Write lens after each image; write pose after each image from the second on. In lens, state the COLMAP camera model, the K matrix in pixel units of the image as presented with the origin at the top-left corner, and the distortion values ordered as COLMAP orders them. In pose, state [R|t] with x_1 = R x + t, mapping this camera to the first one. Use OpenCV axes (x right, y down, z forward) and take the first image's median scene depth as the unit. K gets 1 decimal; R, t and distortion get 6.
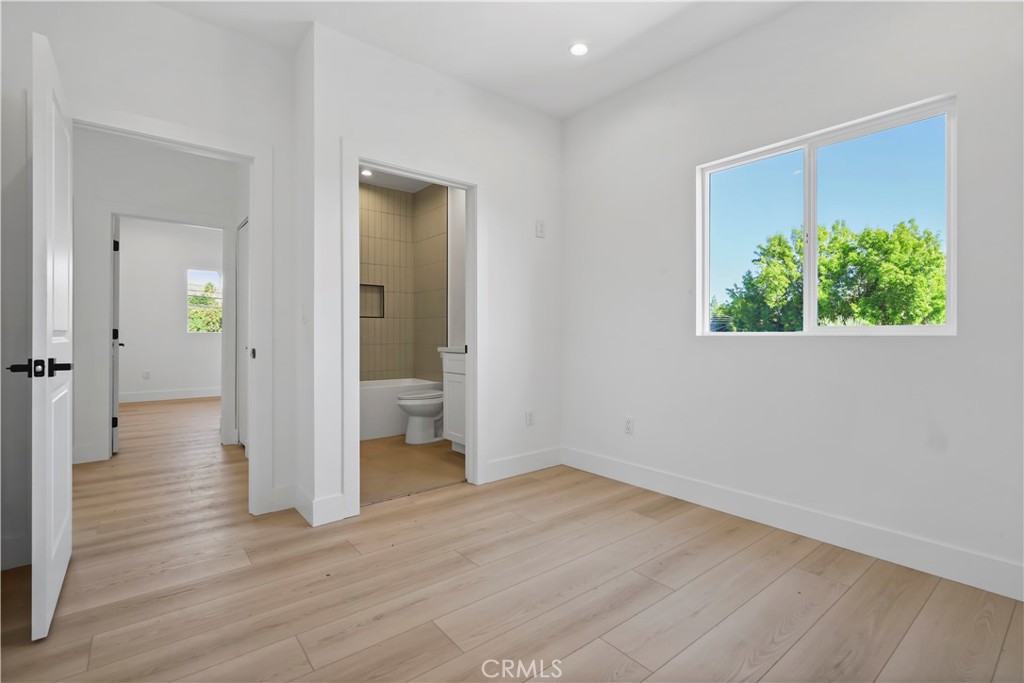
lens RADIAL K [[475.1, 0, 519.5], [0, 475.1, 340.3], [0, 0, 1]] dist [-0.002000, -0.000312]
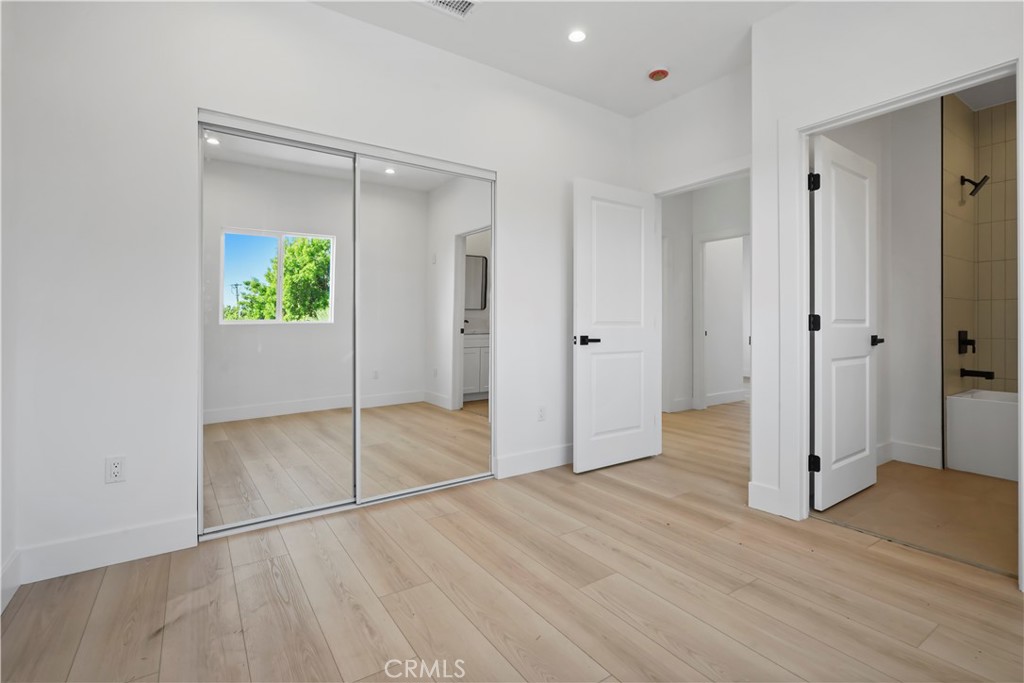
lens RADIAL K [[475.1, 0, 519.5], [0, 475.1, 340.3], [0, 0, 1]] dist [-0.002000, -0.000312]
pose [[-0.071012, 0.033049, -0.996928, 0.775076], [-0.016158, 0.999282, 0.034278, -0.005136], [0.997345, 0.018542, -0.070427, 0.673629]]
